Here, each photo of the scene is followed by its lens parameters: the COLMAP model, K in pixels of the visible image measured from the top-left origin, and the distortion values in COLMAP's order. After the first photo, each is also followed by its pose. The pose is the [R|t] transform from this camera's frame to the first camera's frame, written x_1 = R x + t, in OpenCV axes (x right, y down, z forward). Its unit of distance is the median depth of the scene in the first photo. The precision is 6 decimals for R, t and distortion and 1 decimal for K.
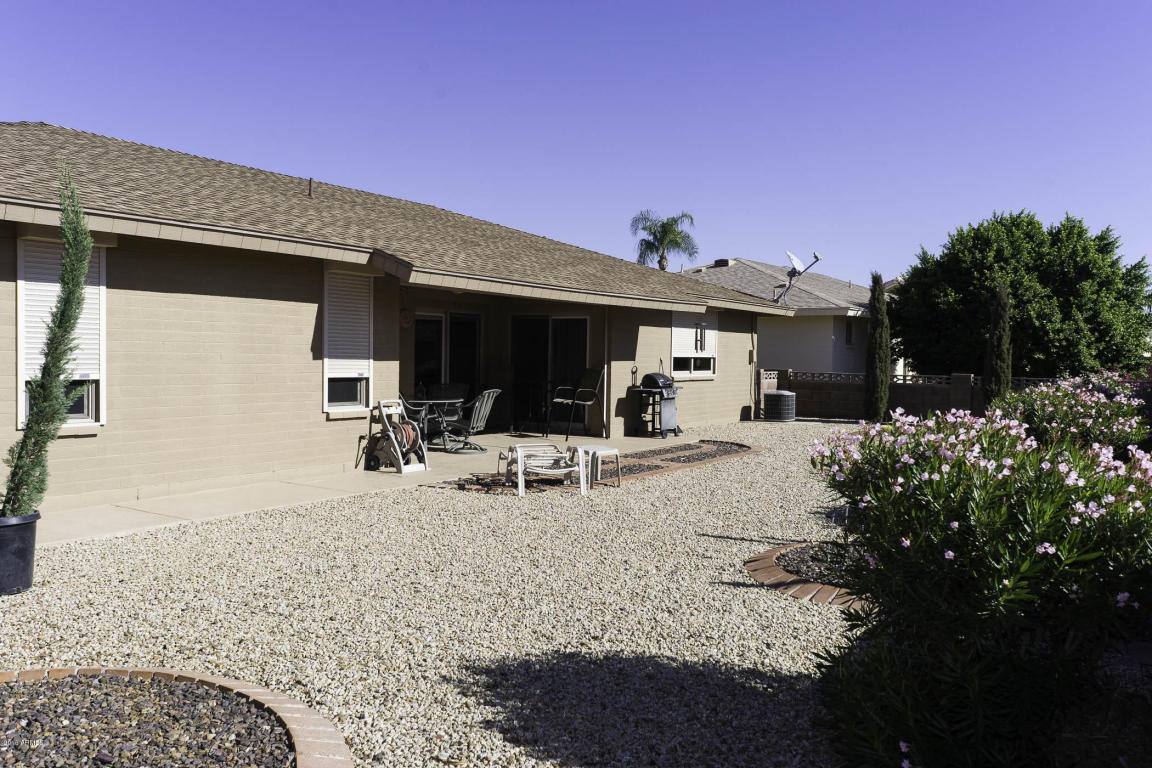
lens RADIAL K [[934.3, 0, 576.0], [0, 934.3, 384.0], [0, 0, 1]] dist [-0.004753, 0.001716]
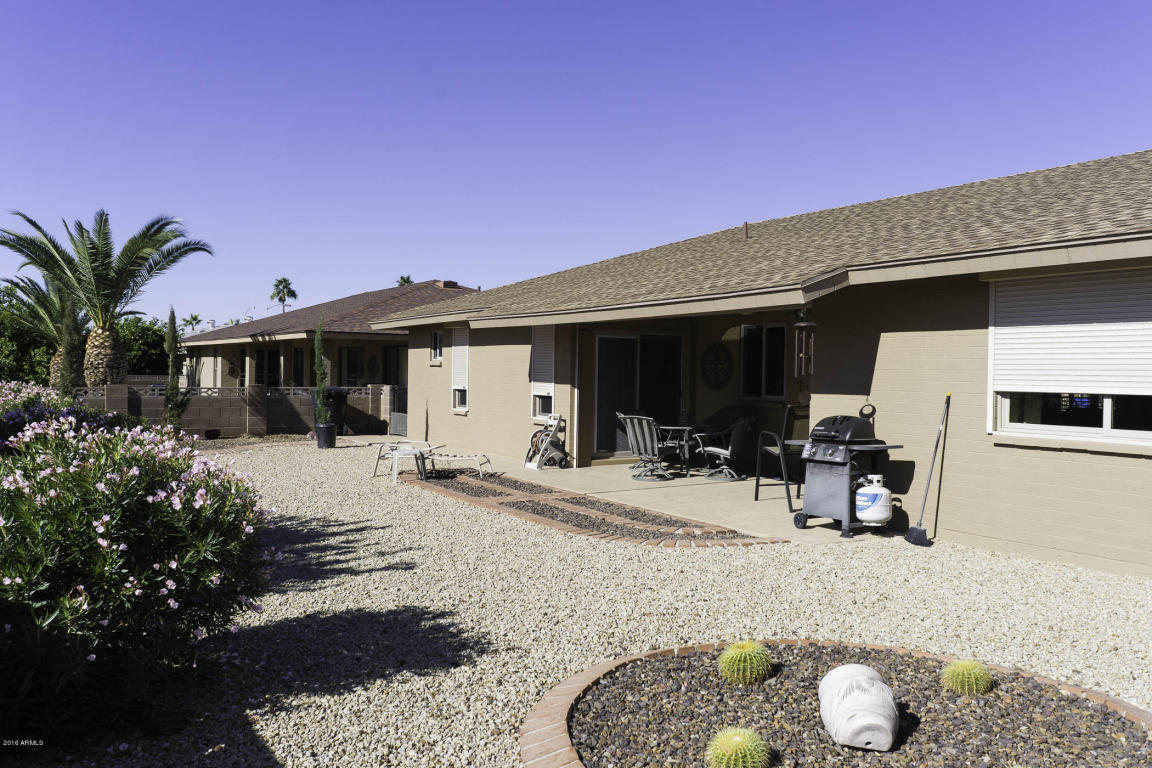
lens RADIAL K [[910.9, 0, 576.0], [0, 910.9, 384.0], [0, 0, 1]] dist [-0.010243, 0.004437]
pose [[-0.434343, -0.014153, -0.900637, 0.917488], [-0.056042, 0.998364, 0.011338, -0.040582], [0.899003, 0.055398, -0.434425, 1.564595]]
